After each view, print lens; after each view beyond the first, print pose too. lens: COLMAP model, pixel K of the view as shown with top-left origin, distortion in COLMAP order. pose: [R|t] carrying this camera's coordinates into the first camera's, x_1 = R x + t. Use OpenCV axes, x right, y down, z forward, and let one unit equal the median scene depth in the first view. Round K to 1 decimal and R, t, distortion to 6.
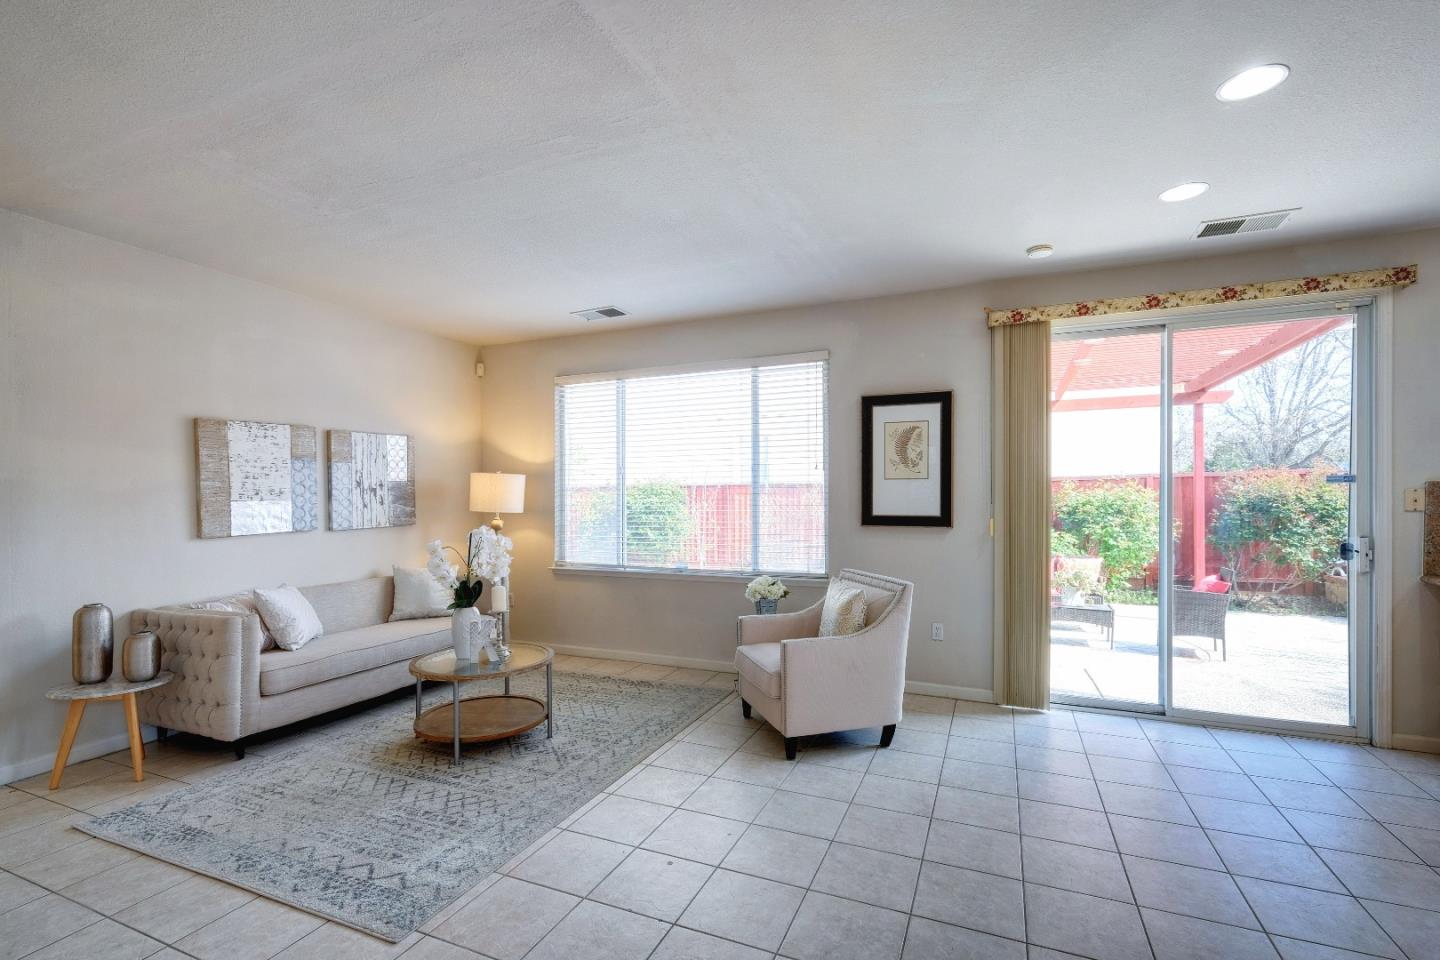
lens RADIAL K [[642.8, 0, 727.4], [0, 642.8, 502.8], [0, 0, 1]] dist [0.001131, 0.000409]
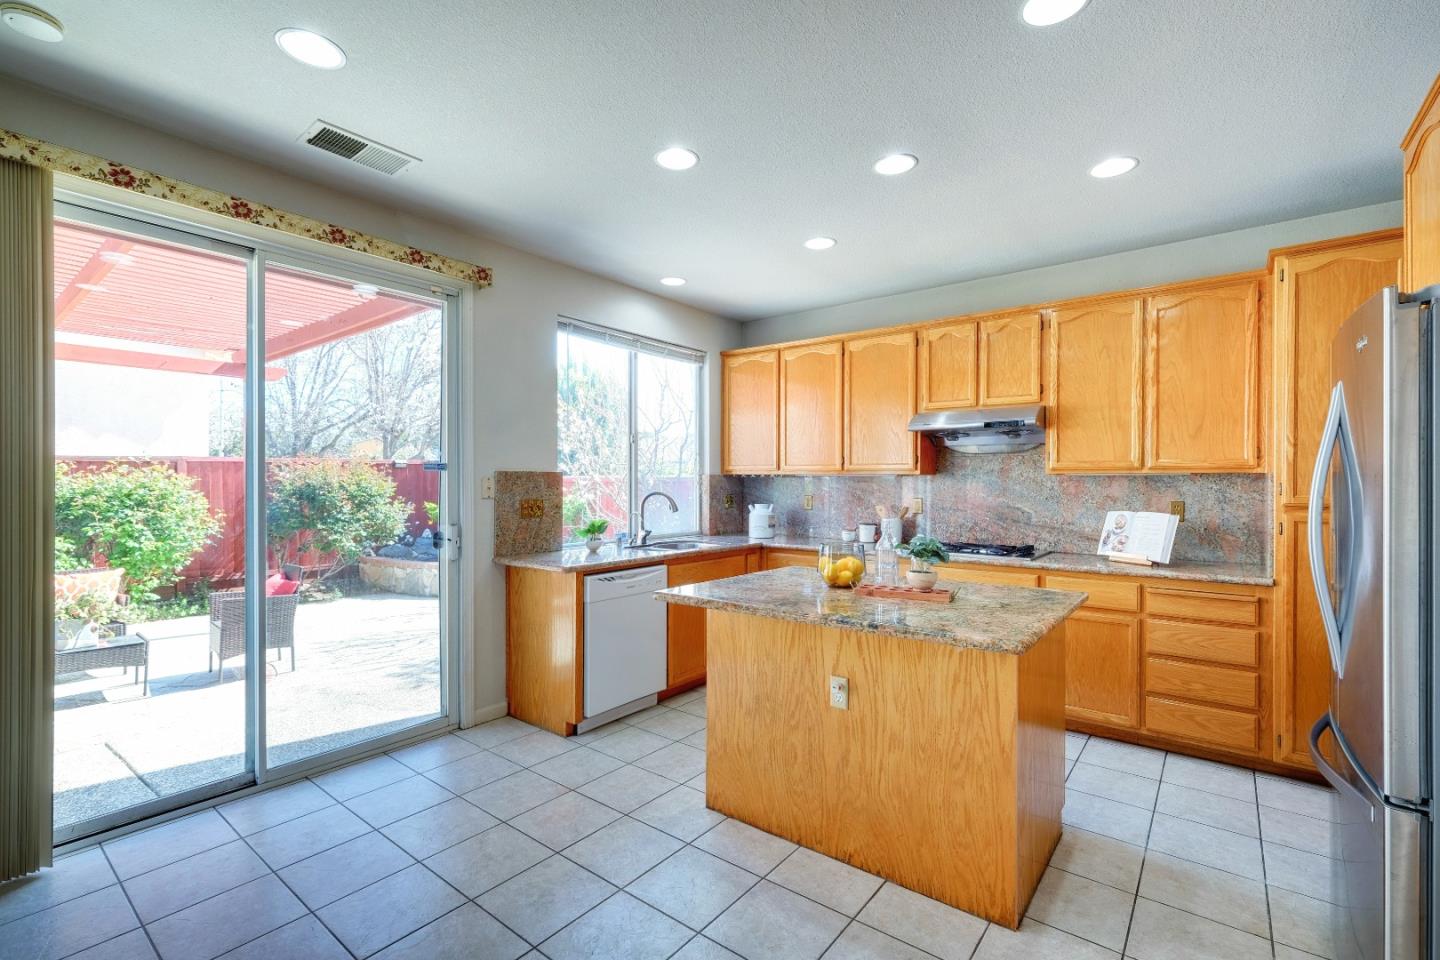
lens RADIAL K [[639.7, 0, 726.7], [0, 639.7, 484.3], [0, 0, 1]] dist [-0.000837, 0.000115]
pose [[0.257955, 0.000996, 0.966156, 0.082132], [0.007674, 0.999966, -0.003080, -0.002648], [-0.966126, 0.008209, 0.257939, 0.206292]]
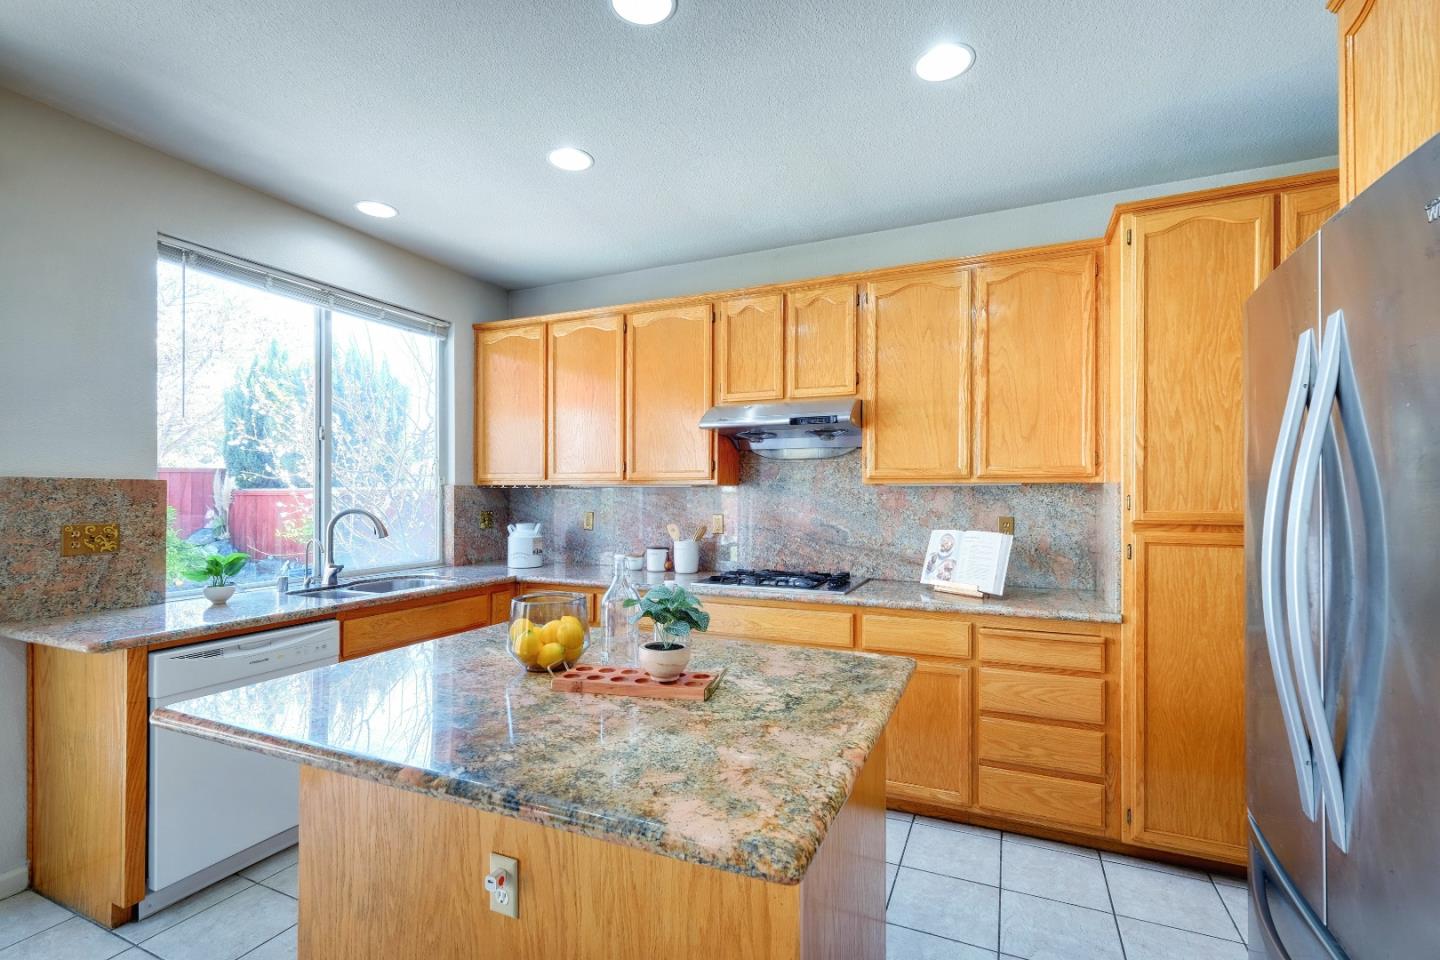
lens RADIAL K [[638.7, 0, 726.8], [0, 638.7, 495.5], [0, 0, 1]] dist [-0.000248, -0.000304]
pose [[0.016881, 0.002858, 0.999853, 0.280153], [0.010789, 0.999937, -0.003040, -0.003066], [-0.999799, 0.010838, 0.016849, 0.160650]]
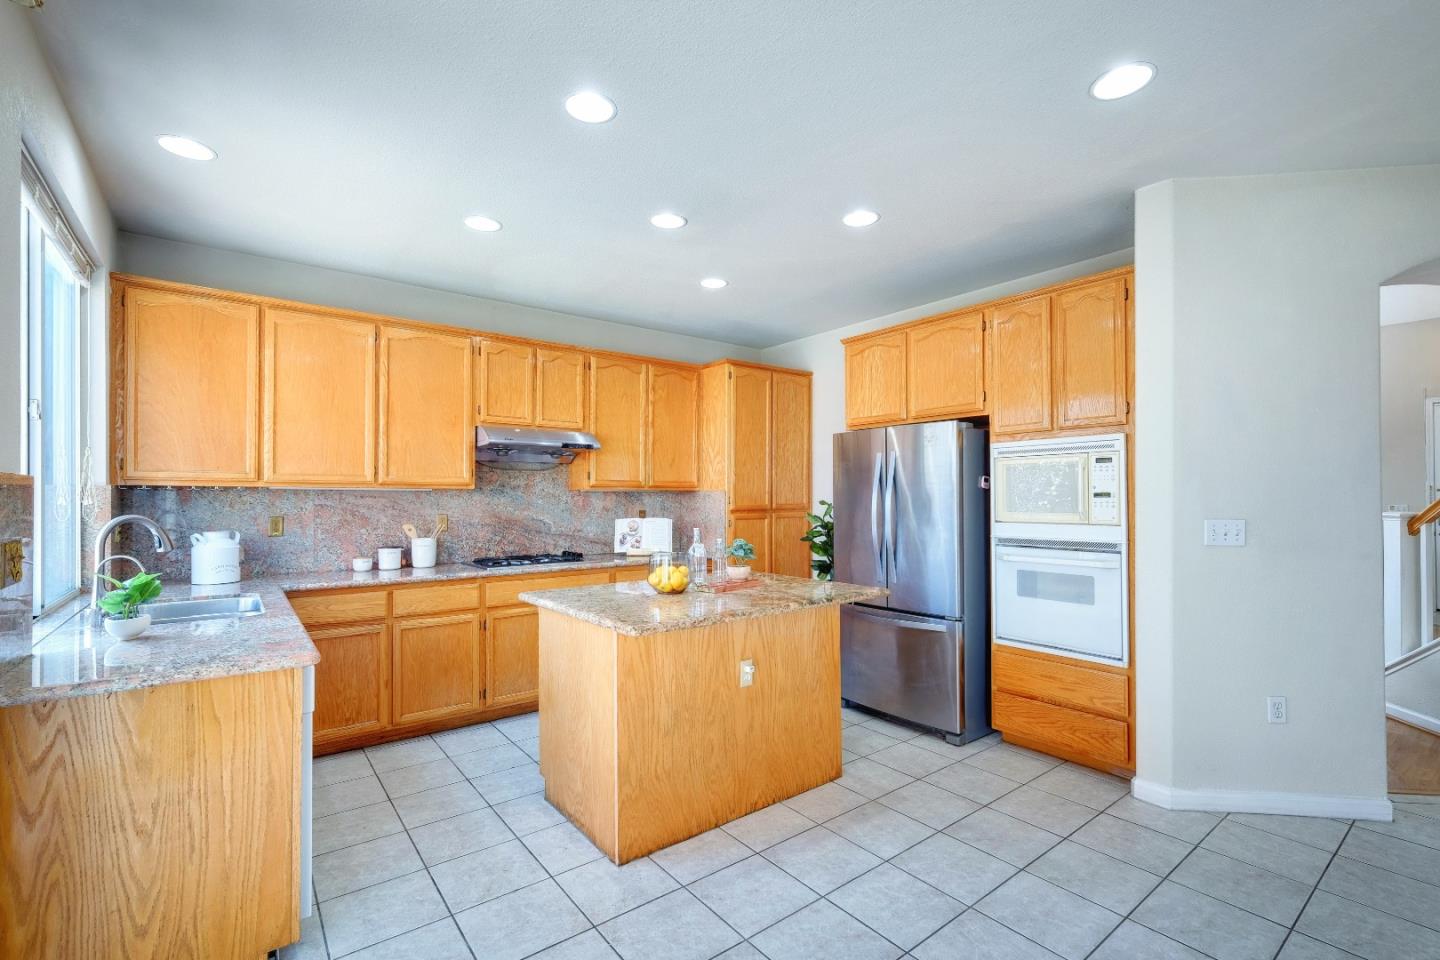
lens RADIAL K [[638.7, 0, 726.8], [0, 638.7, 495.5], [0, 0, 1]] dist [-0.000248, -0.000304]
pose [[-0.873608, 0.006724, 0.486584, 0.274575], [0.010640, 0.999929, 0.005286, -0.008442], [-0.486514, 0.009795, -0.873618, 0.681916]]
